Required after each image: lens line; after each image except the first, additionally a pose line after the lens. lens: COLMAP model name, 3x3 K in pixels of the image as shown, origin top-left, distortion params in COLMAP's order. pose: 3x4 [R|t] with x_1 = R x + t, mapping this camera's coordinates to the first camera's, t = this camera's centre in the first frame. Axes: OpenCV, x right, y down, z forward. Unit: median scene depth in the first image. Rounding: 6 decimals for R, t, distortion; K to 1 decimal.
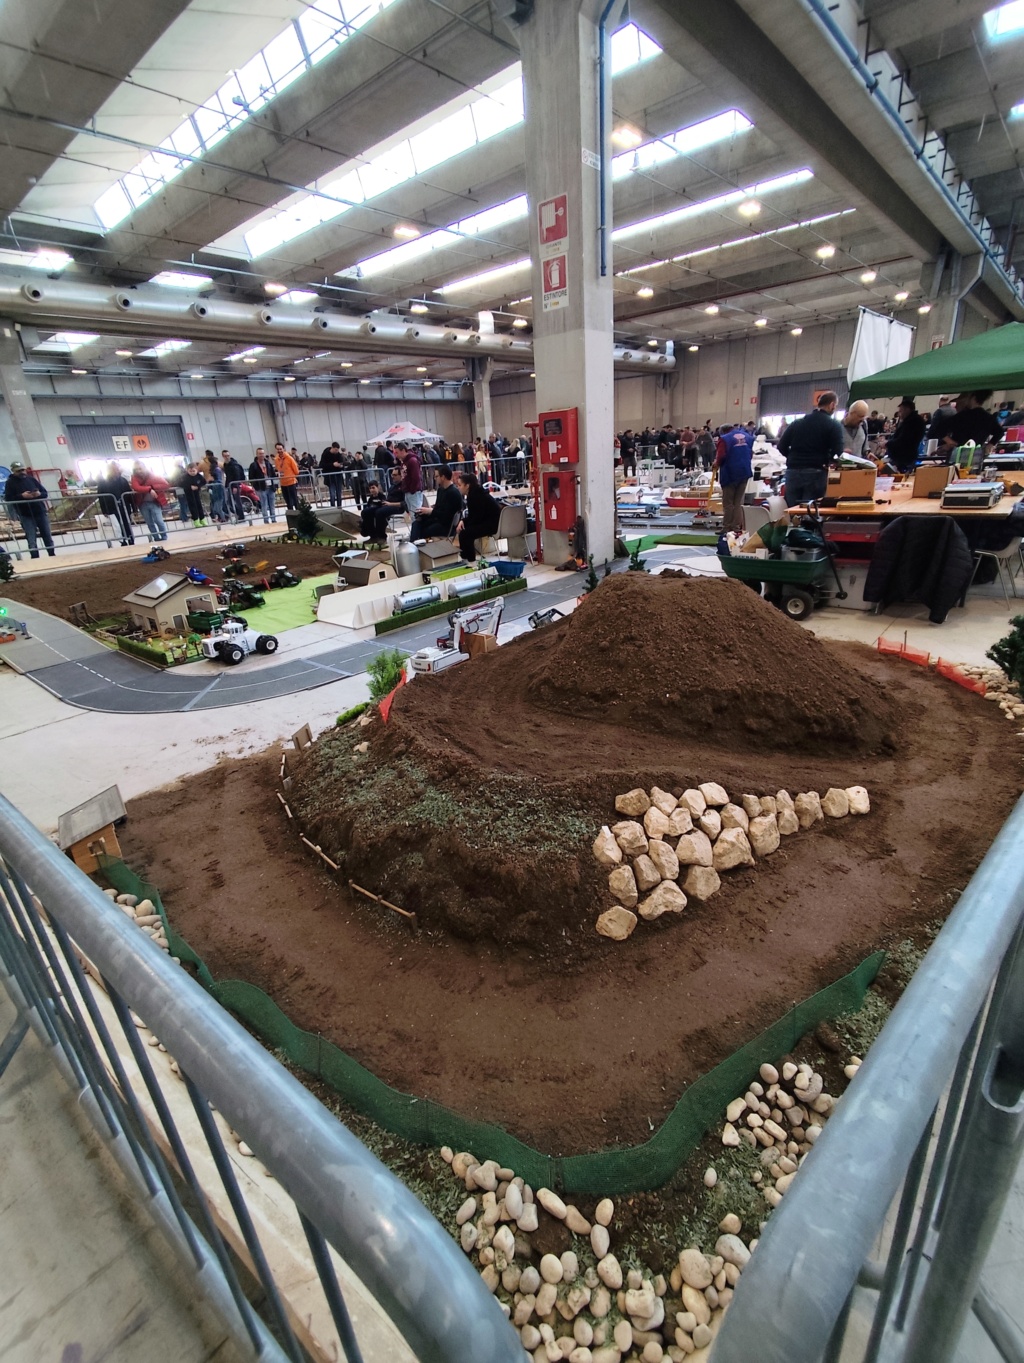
lens RADIAL K [[635.4, 0, 512.0], [0, 635.4, 681.5], [0, 0, 1]] dist [0.001271, 0.000753]
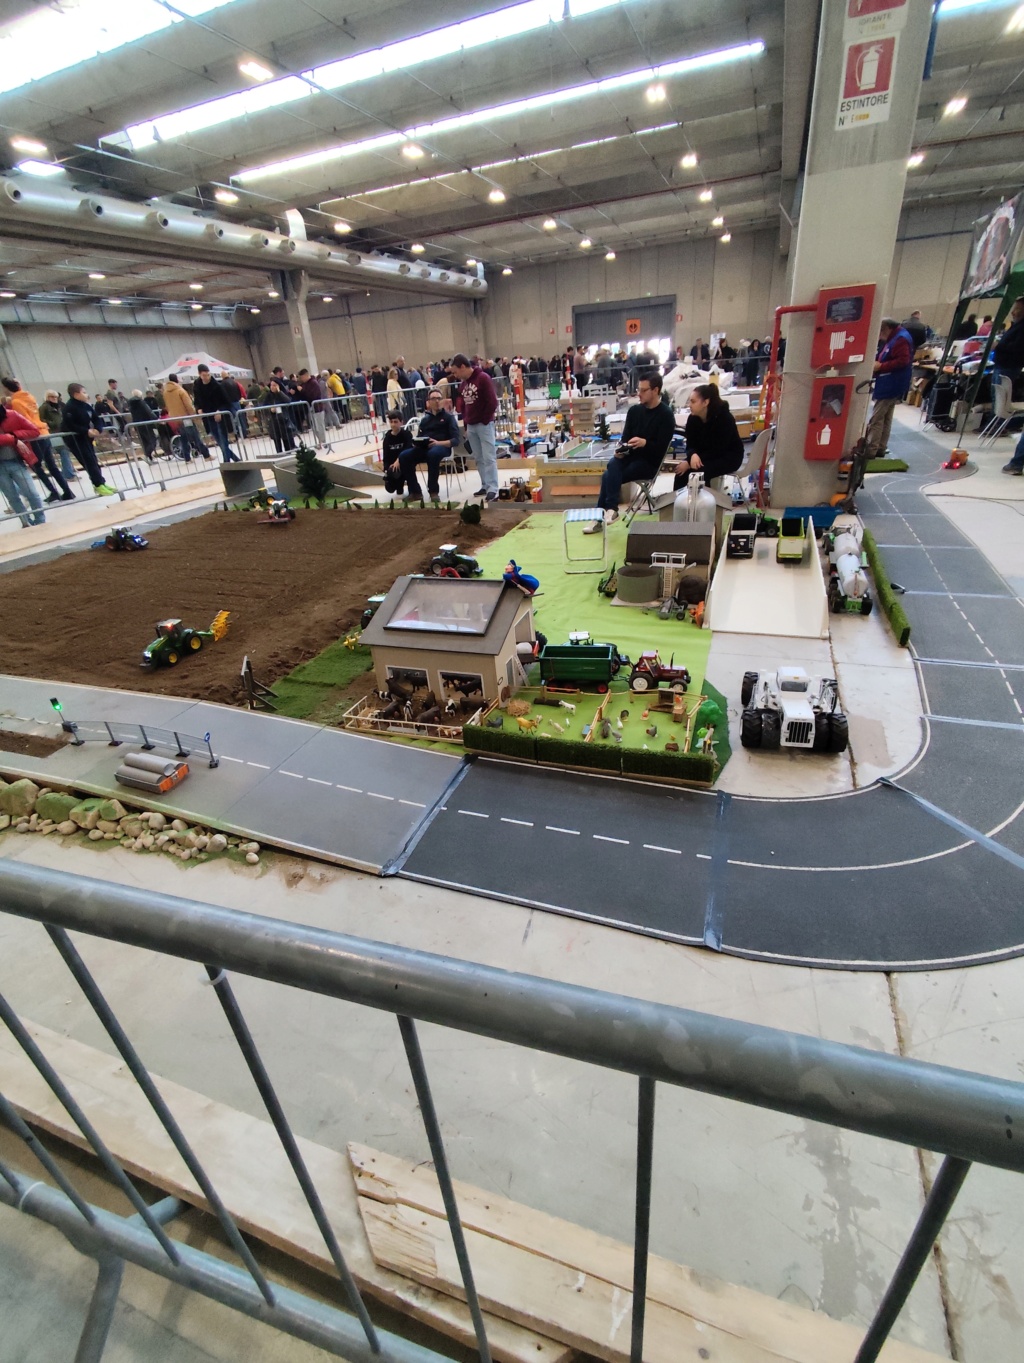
lens RADIAL K [[609.8, 0, 514.1], [0, 609.8, 686.2], [0, 0, 1]] dist [0.020641, -0.011865]
pose [[0.934190, -0.173852, 0.311550, -0.130604], [0.141607, 0.982192, 0.123475, -0.027845], [-0.327469, -0.071231, 0.942173, 0.099939]]
